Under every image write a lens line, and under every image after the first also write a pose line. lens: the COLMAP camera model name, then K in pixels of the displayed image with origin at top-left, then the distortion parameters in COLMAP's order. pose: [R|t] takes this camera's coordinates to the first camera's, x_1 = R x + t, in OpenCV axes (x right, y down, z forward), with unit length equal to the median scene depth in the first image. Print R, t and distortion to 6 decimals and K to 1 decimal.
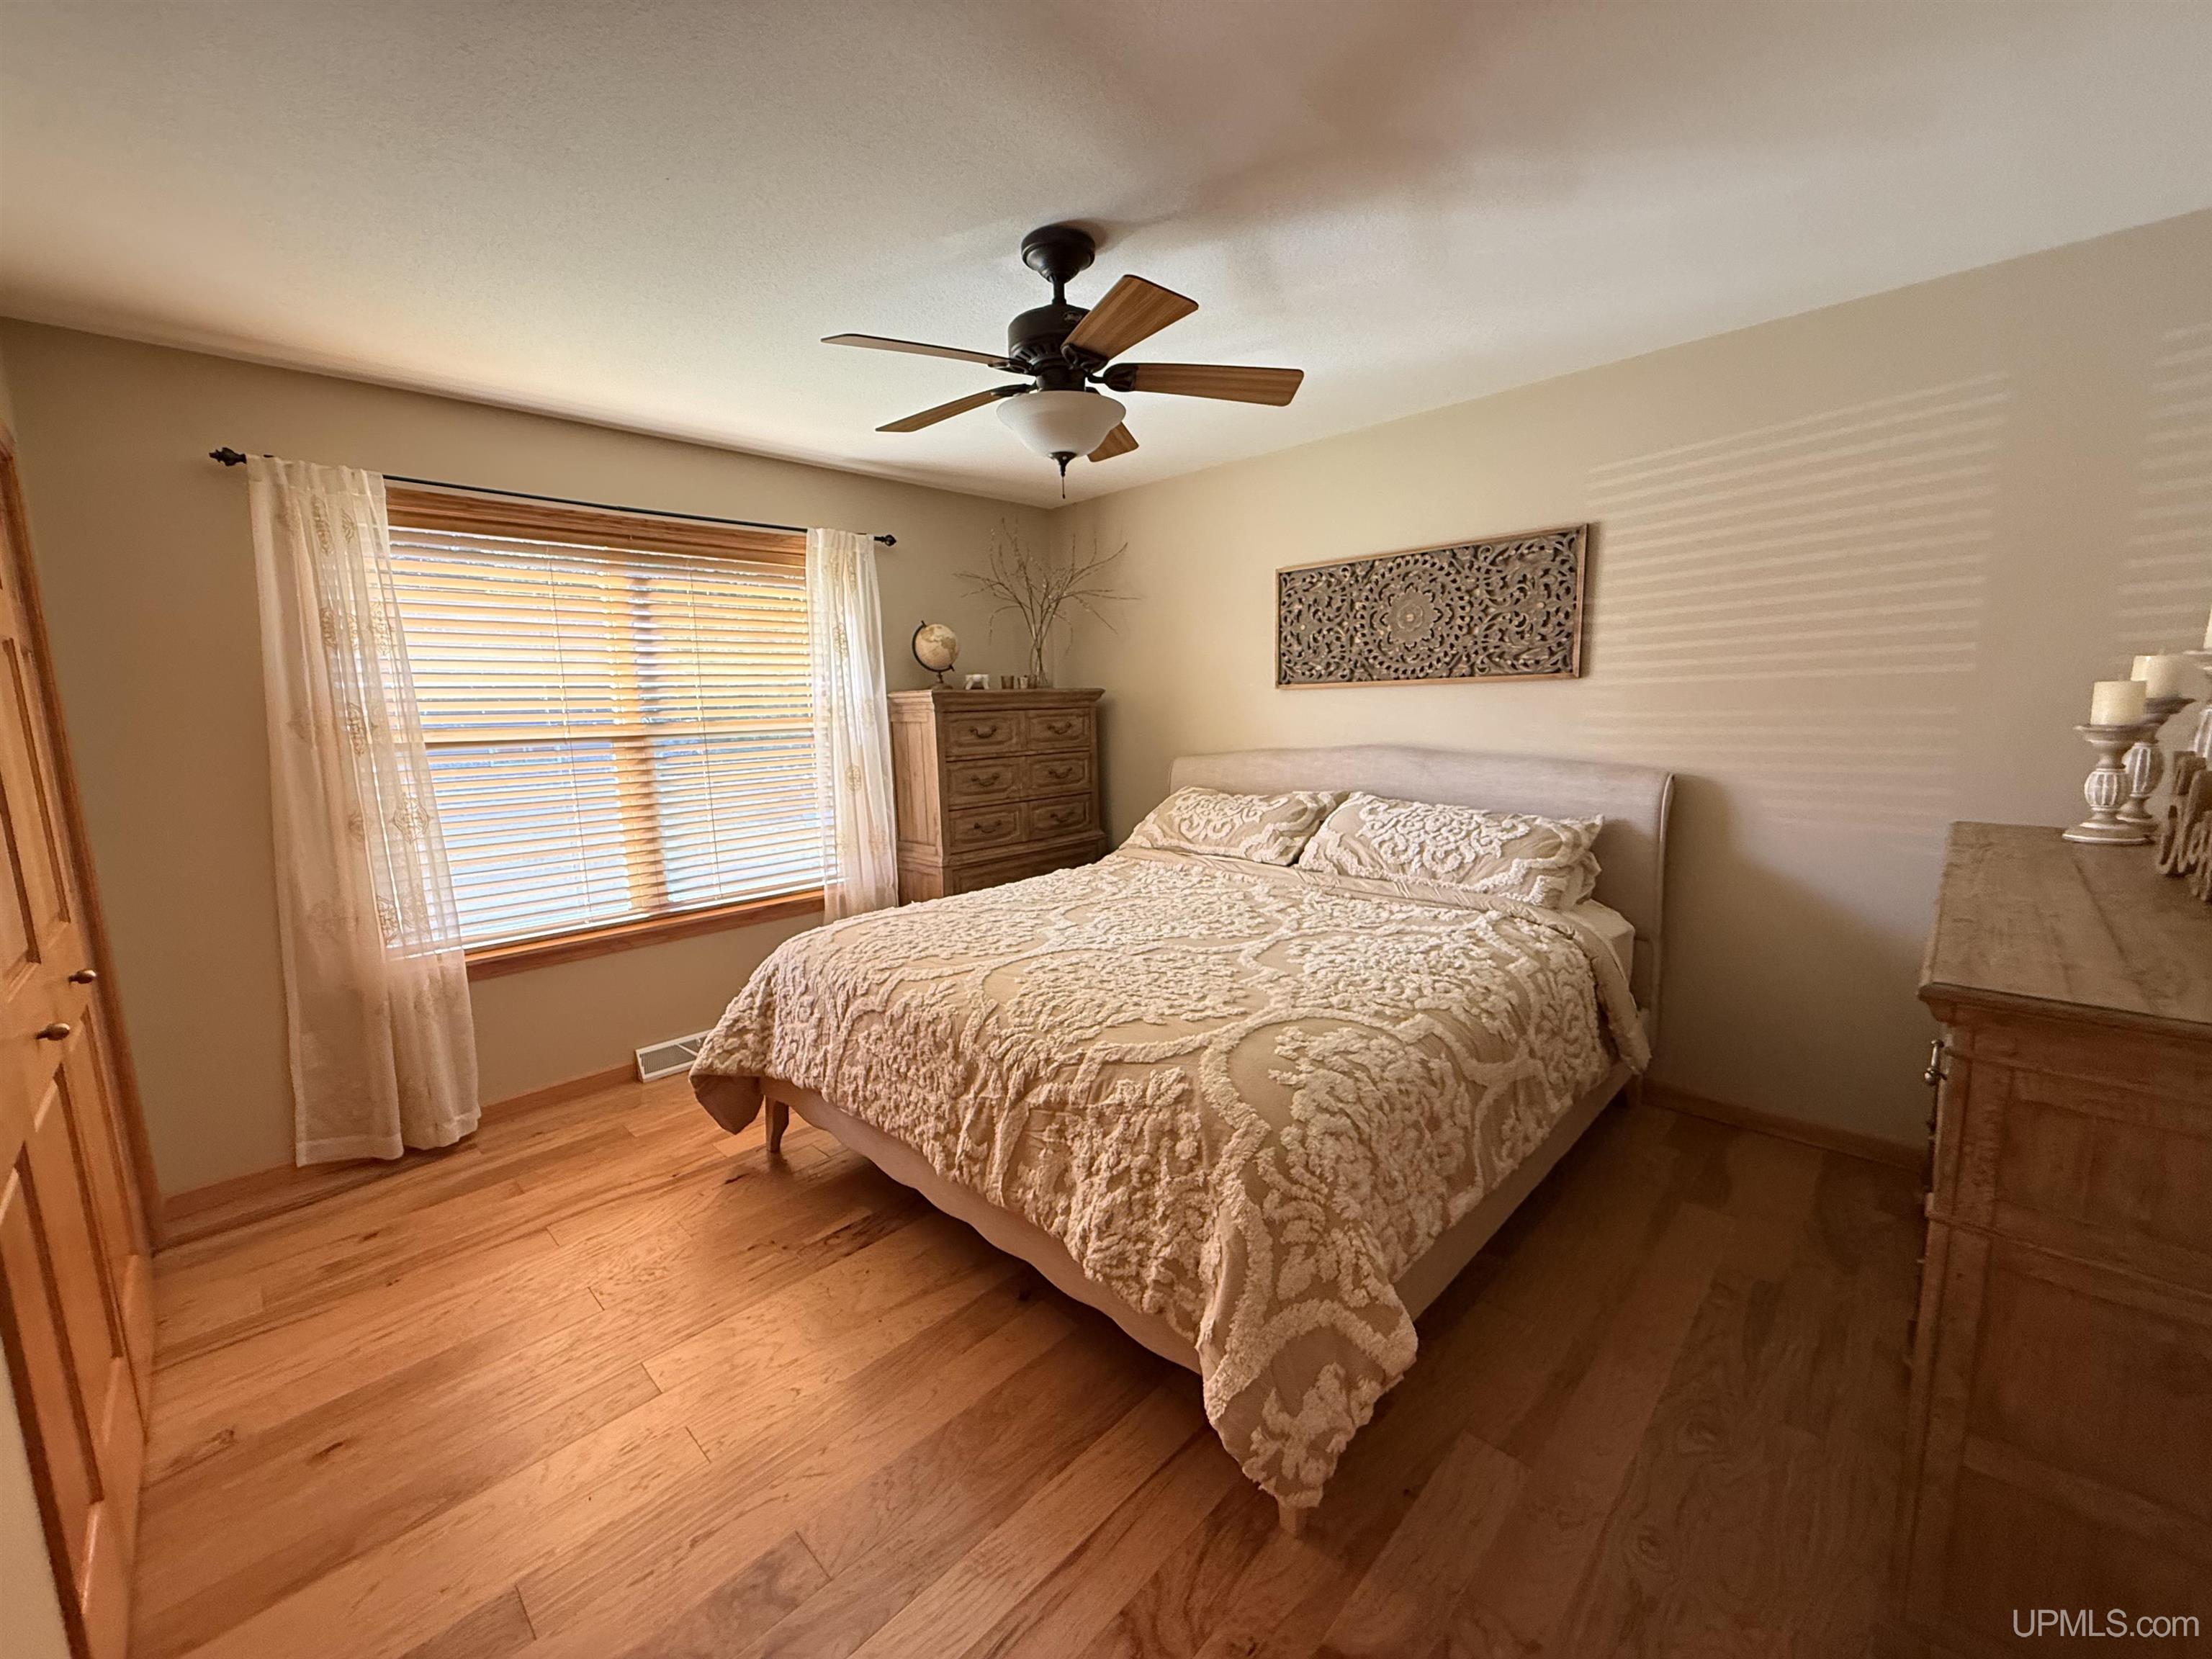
lens RADIAL K [[882.1, 0, 1098.0], [0, 882.1, 831.0], [0, 0, 1]] dist [0.003925, -0.000468]
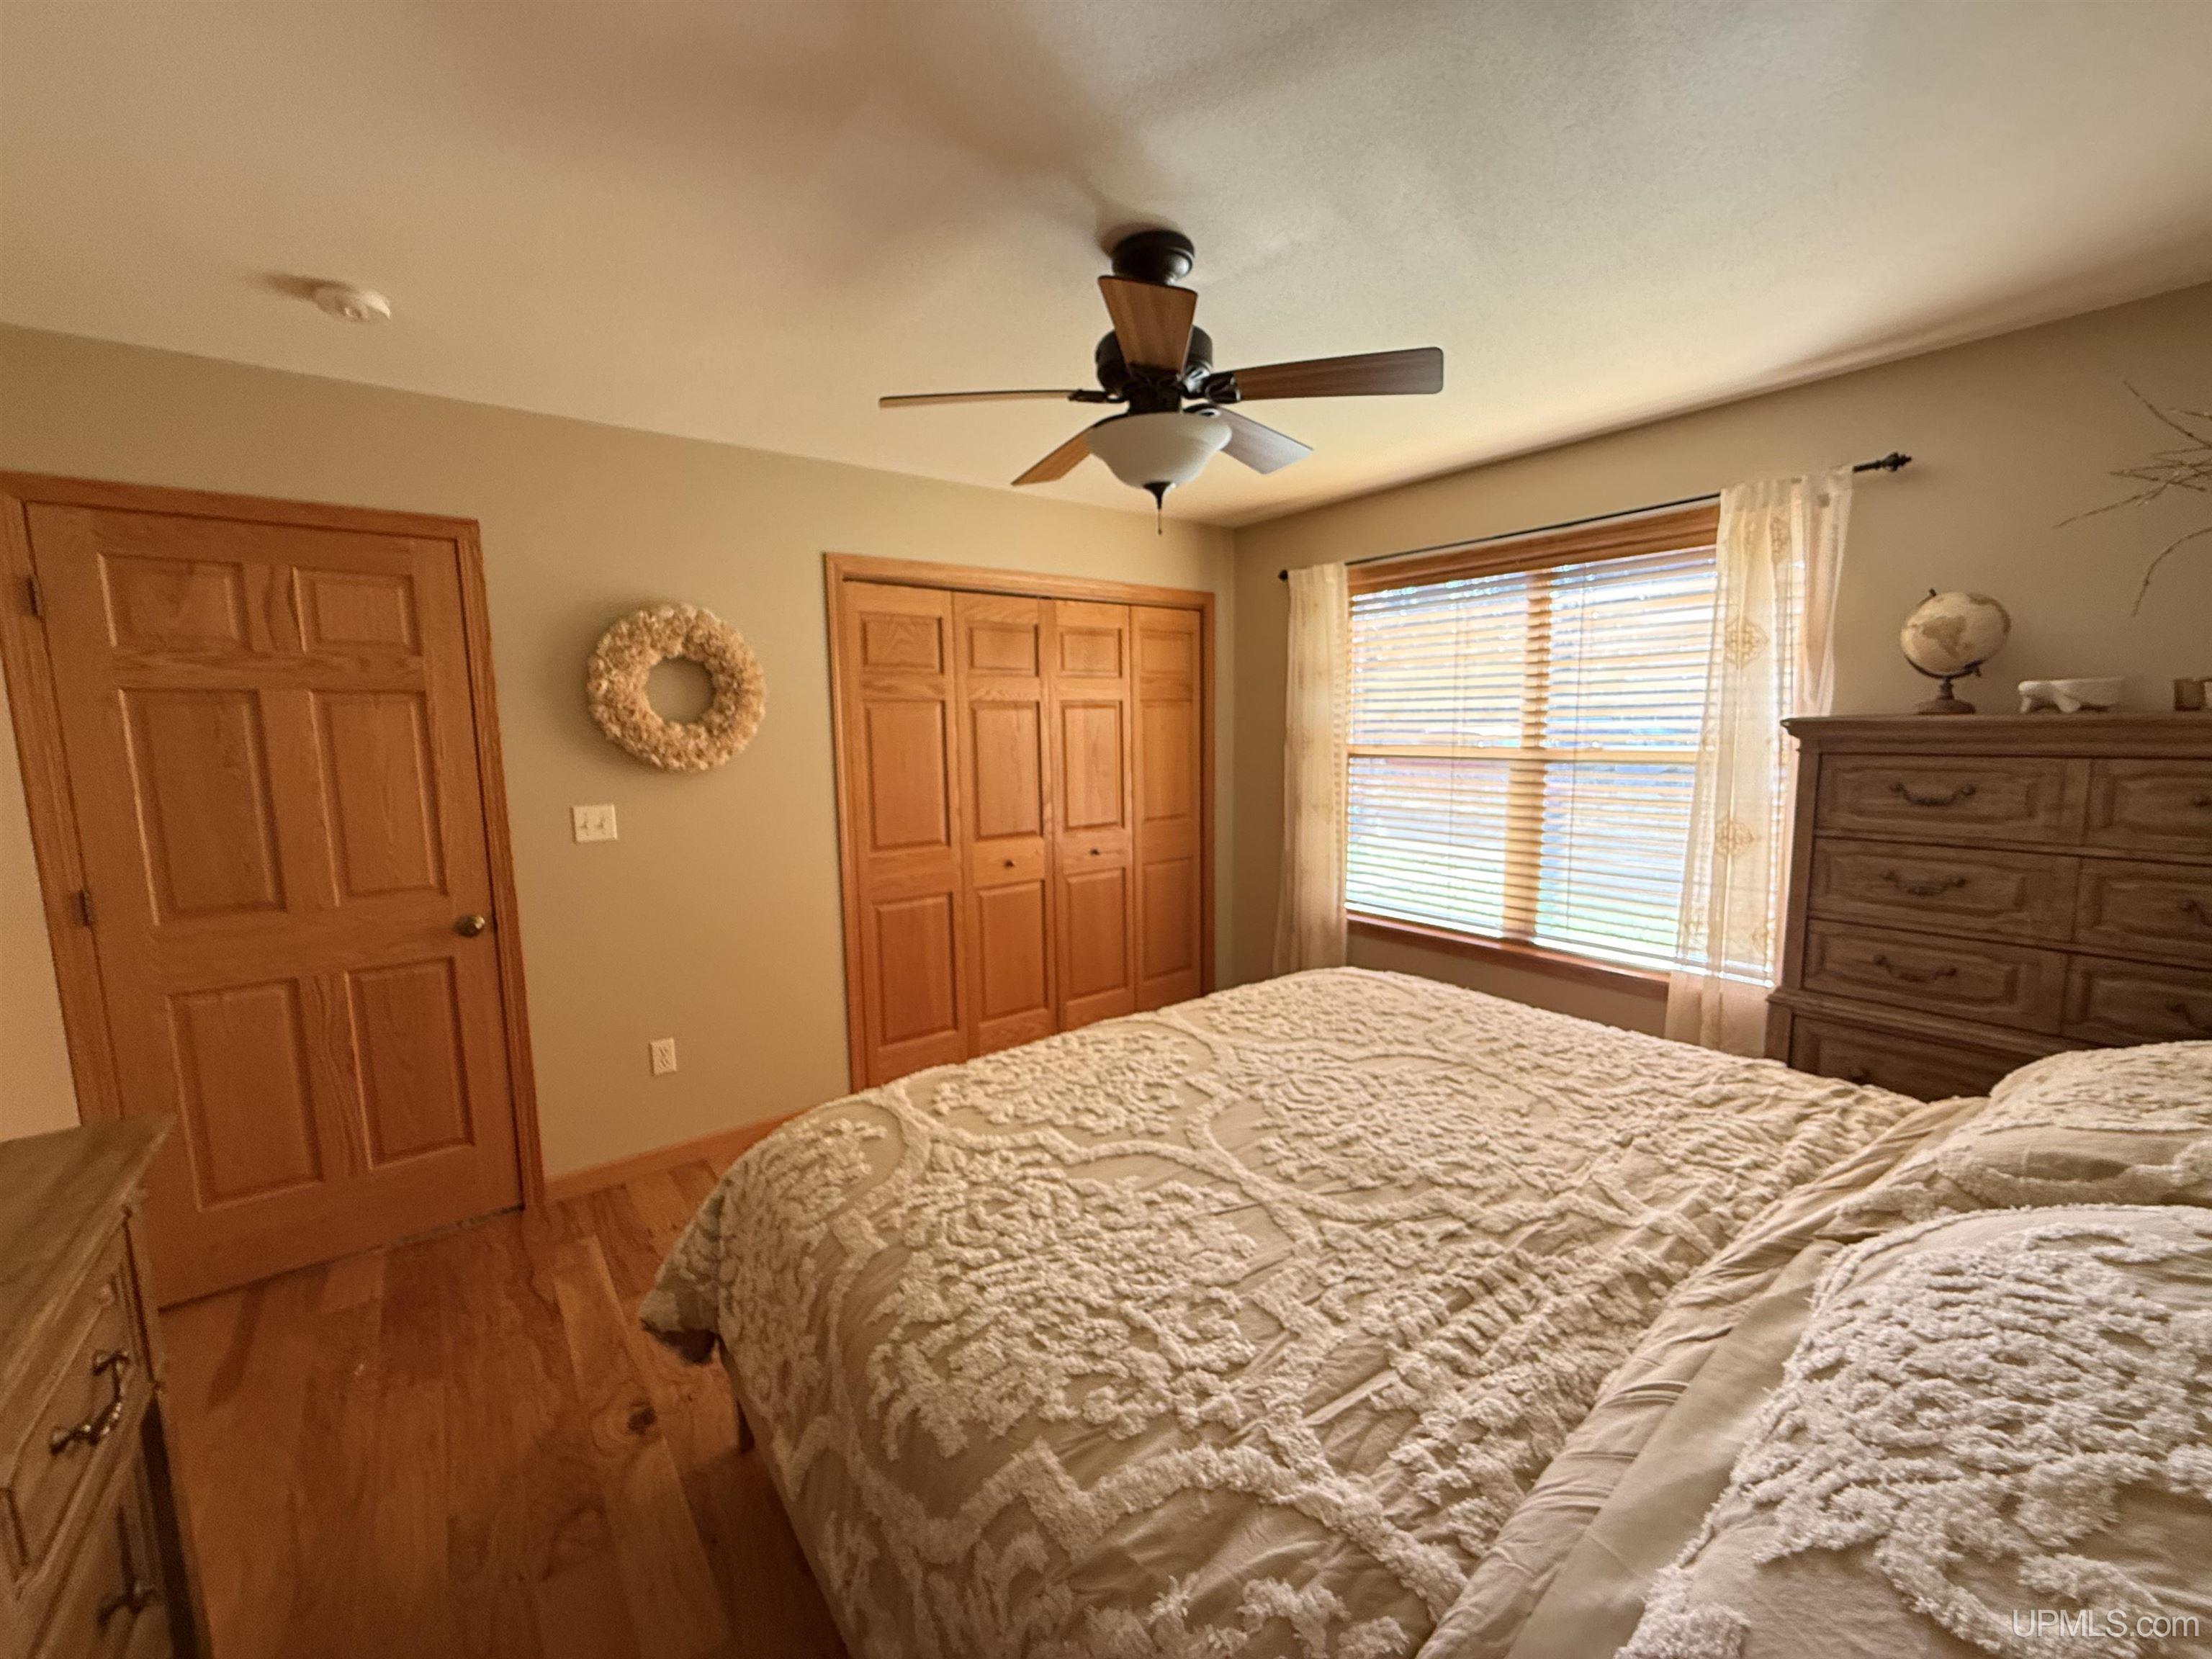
lens RADIAL K [[882.1, 0, 1098.4], [0, 882.1, 828.9], [0, 0, 1]] dist [0.003925, -0.000468]
pose [[-0.139323, 0.150529, -0.978739, 0.669079], [-0.122415, 0.978179, 0.167868, -0.172896], [0.982651, 0.143200, -0.117856, 0.825491]]
